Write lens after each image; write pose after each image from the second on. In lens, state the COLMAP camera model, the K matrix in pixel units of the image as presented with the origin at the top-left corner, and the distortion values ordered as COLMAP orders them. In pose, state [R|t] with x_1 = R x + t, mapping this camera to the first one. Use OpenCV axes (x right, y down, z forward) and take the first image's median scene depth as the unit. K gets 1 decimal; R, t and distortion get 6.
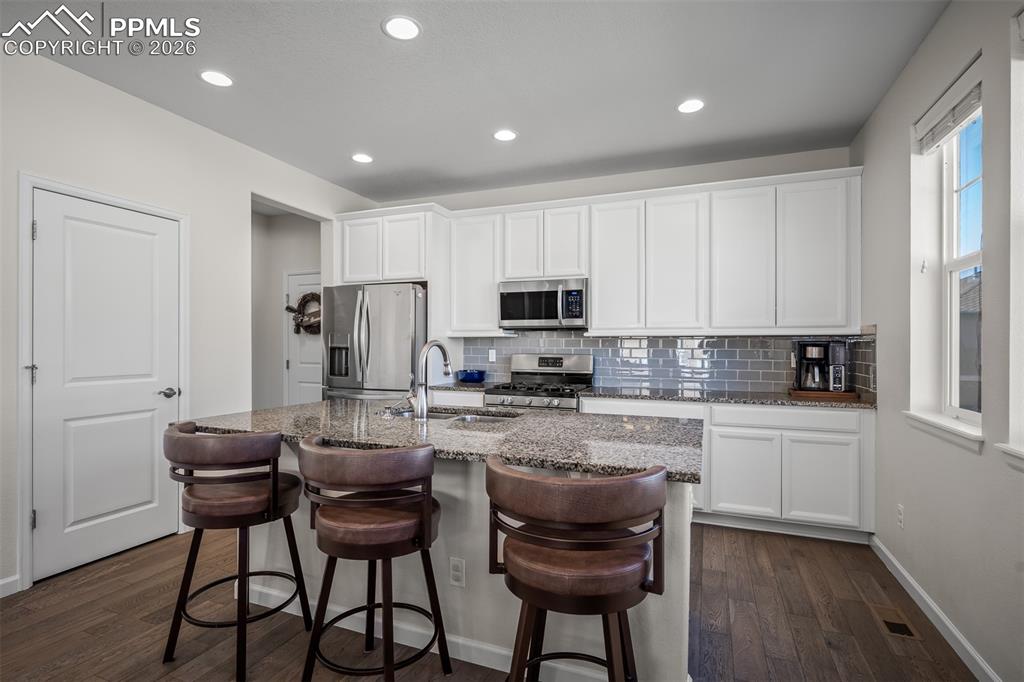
lens RADIAL K [[487.9, 0, 515.1], [0, 487.9, 346.7], [0, 0, 1]] dist [-0.002101, 0.002129]
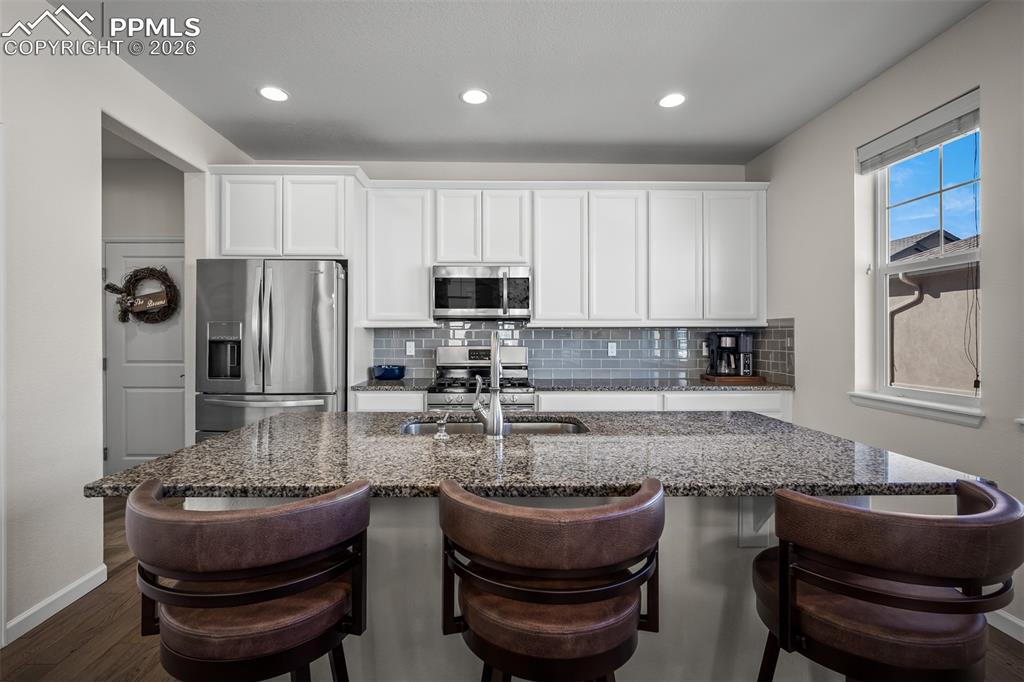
lens RADIAL K [[457.4, 0, 493.7], [0, 457.4, 335.8], [0, 0, 1]] dist [-0.002849, -0.000183]
pose [[0.923083, -0.003134, 0.384587, -0.265853], [0.004605, 0.999985, -0.002904, -0.002084], [-0.384572, 0.004452, 0.923084, 0.201585]]
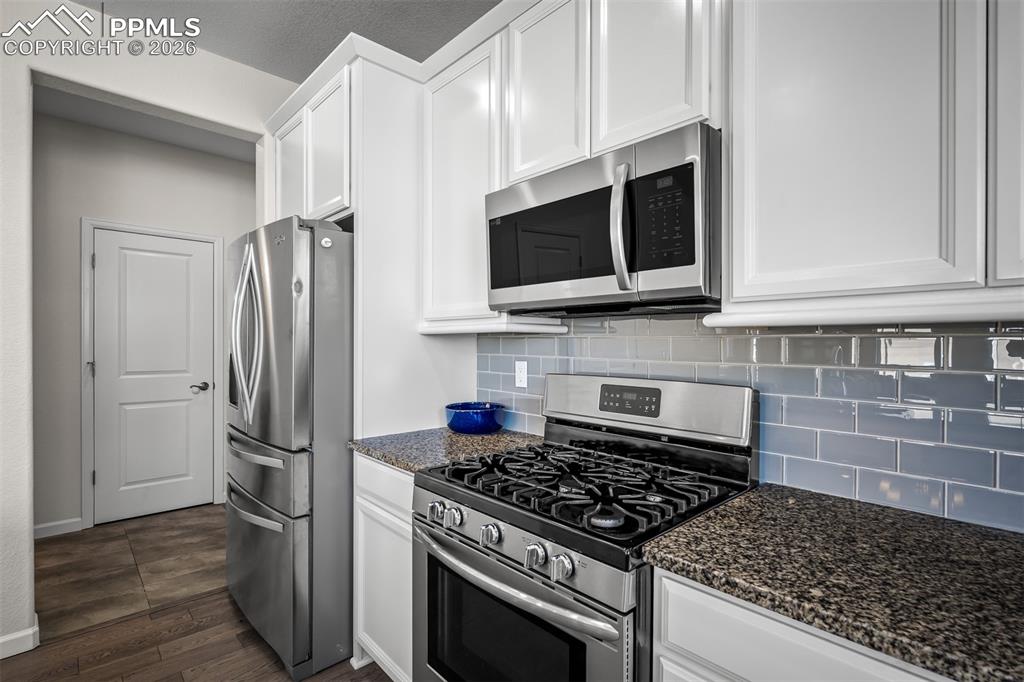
lens RADIAL K [[487.9, 0, 508.9], [0, 487.9, 343.9], [0, 0, 1]] dist [-0.002101, 0.002129]
pose [[0.896986, 0.002566, -0.442052, 0.167691], [-0.005010, 0.999978, -0.004361, -0.009362], [0.442031, 0.006126, 0.896979, 0.691026]]
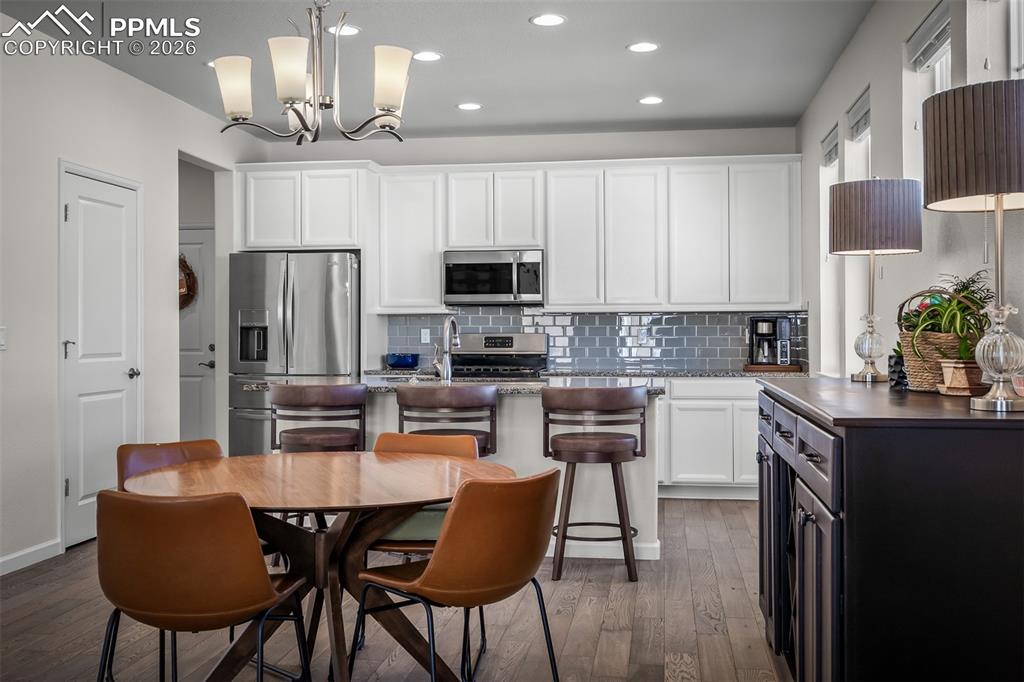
lens RADIAL K [[1012.7, 0, 516.8], [0, 1012.7, 330.5], [0, 0, 1]] dist [0.005190, 0.000000]
pose [[0.973276, -0.006175, 0.229556, -0.343133], [0.007306, 0.999965, -0.004078, 0.019732], [-0.229523, 0.005646, 0.973287, -0.854470]]
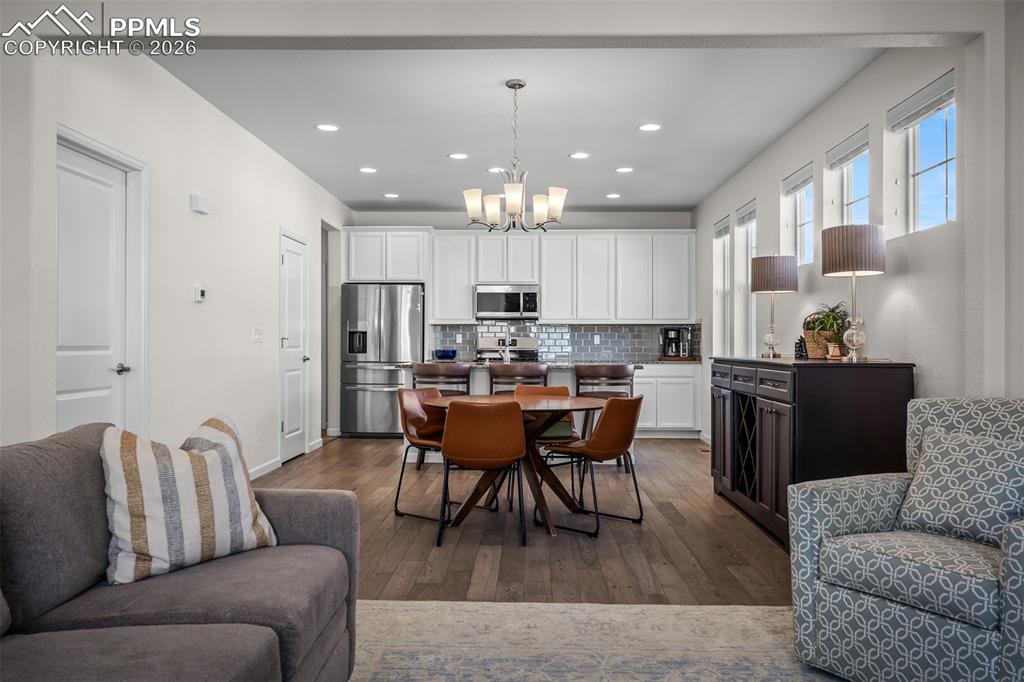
lens RADIAL K [[781.0, 0, 511.3], [0, 781.0, 343.4], [0, 0, 1]] dist [0.014354, -0.002002]
pose [[0.937879, -0.001375, 0.346960, -0.752516], [0.001977, 0.999997, -0.001380, 0.040336], [-0.346957, 0.001981, 0.937879, -1.191274]]
